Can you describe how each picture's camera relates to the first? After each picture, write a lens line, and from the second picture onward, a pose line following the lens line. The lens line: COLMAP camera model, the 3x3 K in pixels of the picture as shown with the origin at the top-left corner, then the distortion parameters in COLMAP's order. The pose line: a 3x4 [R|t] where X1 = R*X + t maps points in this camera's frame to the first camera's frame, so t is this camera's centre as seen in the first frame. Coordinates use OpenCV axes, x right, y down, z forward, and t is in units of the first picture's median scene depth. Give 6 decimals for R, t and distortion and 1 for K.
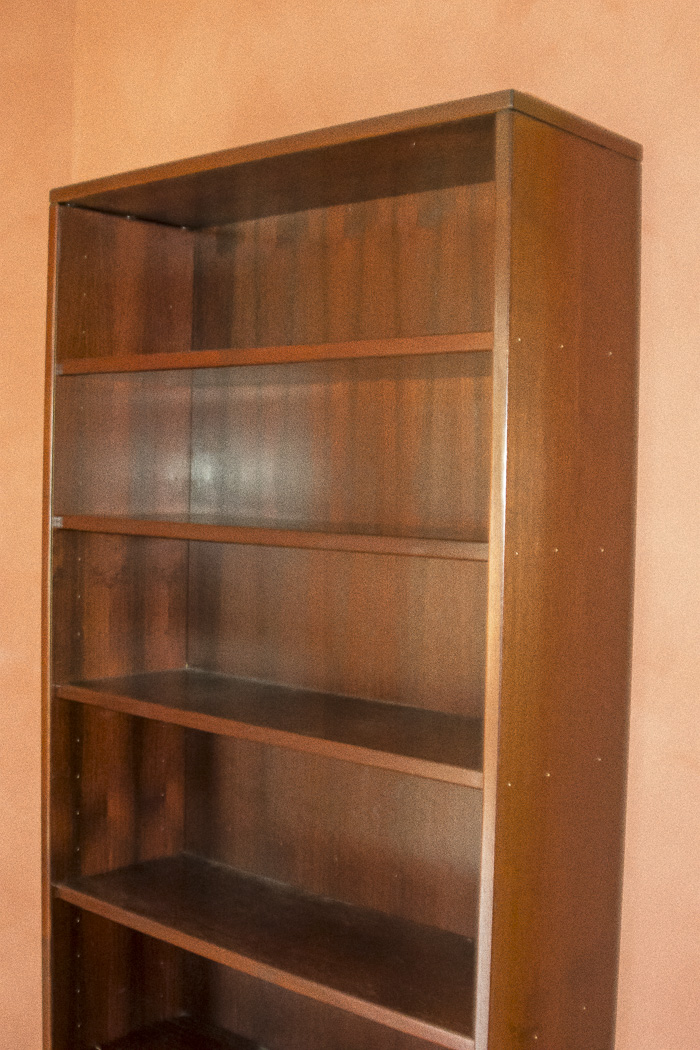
lens RADIAL K [[1293.6, 0, 347.4], [0, 1293.6, 521.9], [0, 0, 1]] dist [-0.131288, 0.000000]
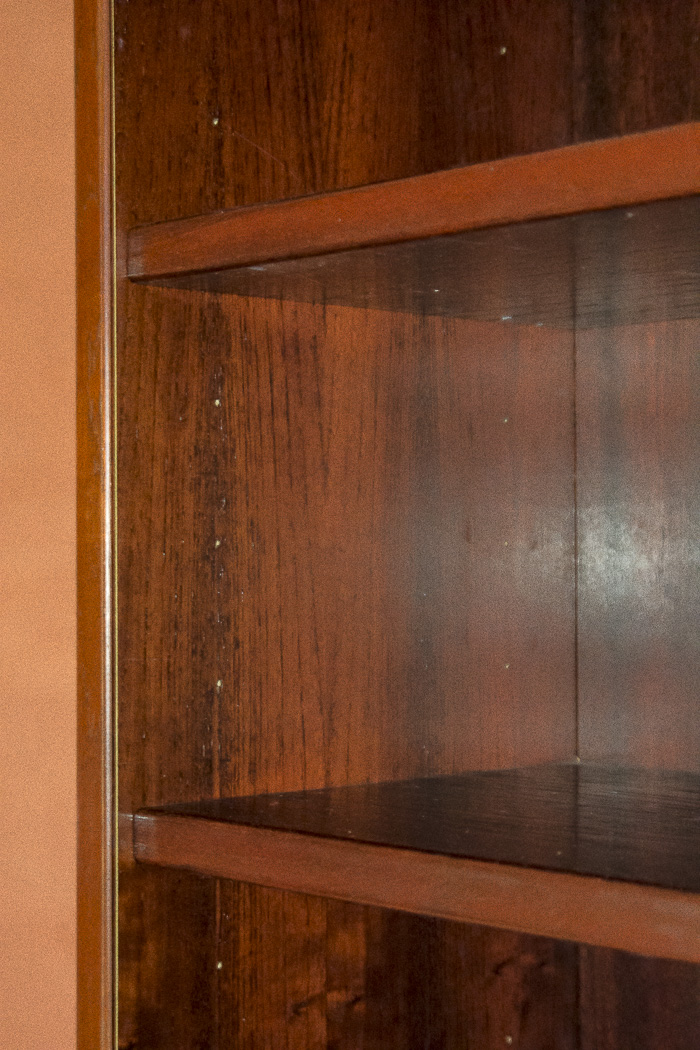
lens RADIAL K [[2118.9, 0, 346.5], [0, 2118.9, 524.0], [0, 0, 1]] dist [0.134649, 0.000000]
pose [[0.993418, -0.027234, -0.111265, -0.132062], [0.022799, 0.998901, -0.040940, -0.045555], [0.112257, 0.038134, 0.992947, 0.566357]]
